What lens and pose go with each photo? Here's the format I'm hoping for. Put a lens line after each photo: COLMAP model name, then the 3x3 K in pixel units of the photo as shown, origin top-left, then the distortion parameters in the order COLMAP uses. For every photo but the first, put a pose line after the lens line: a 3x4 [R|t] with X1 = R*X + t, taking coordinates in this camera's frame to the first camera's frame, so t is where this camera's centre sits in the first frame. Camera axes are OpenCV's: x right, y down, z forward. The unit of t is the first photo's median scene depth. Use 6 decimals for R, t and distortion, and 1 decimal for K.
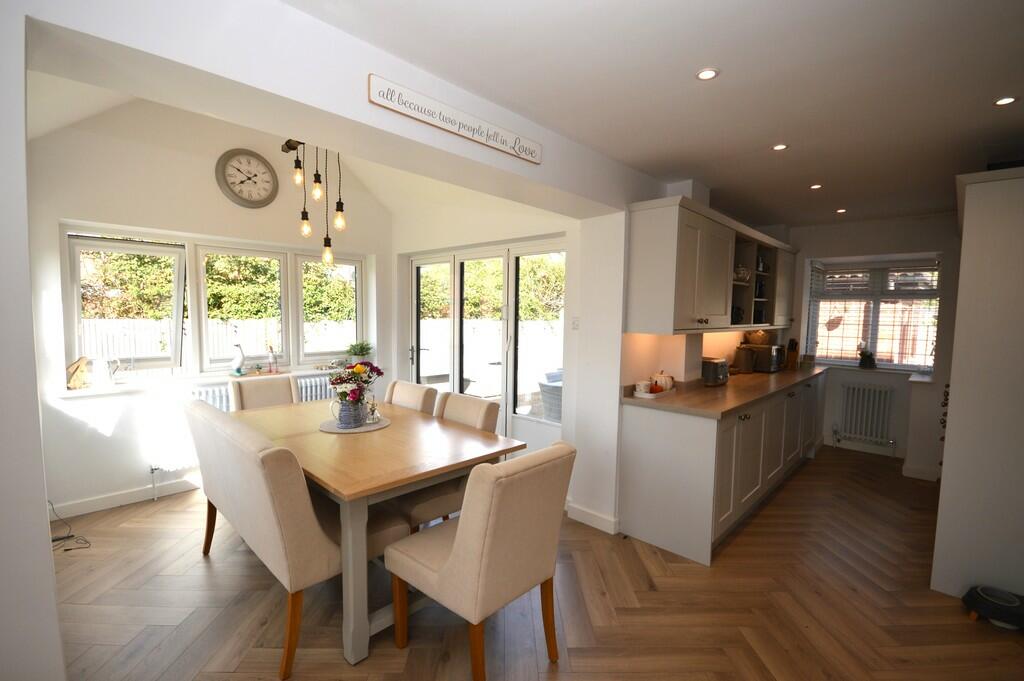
lens RADIAL K [[454.0, 0, 510.5], [0, 454.0, 350.8], [0, 0, 1]] dist [0.000080, -0.011138]
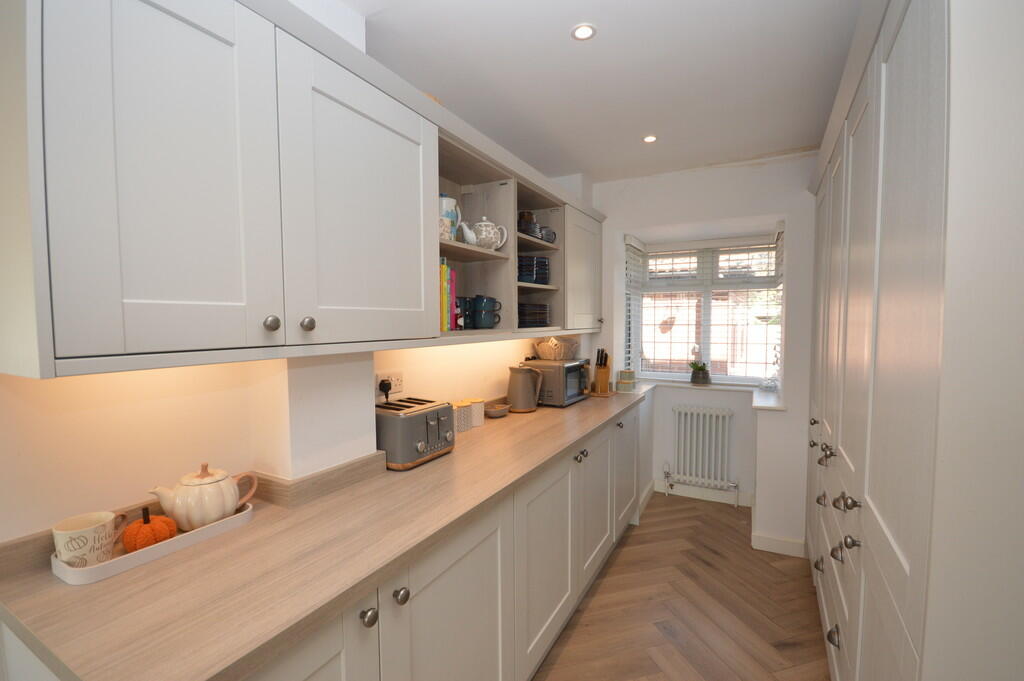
lens RADIAL K [[463.3, 0, 535.6], [0, 463.3, 355.4], [0, 0, 1]] dist [0.014320, 0.000077]
pose [[0.948002, -0.042271, 0.315444, 0.307717], [0.045233, 0.998974, -0.002072, -0.019541], [-0.315033, 0.016233, 0.948942, 0.377470]]
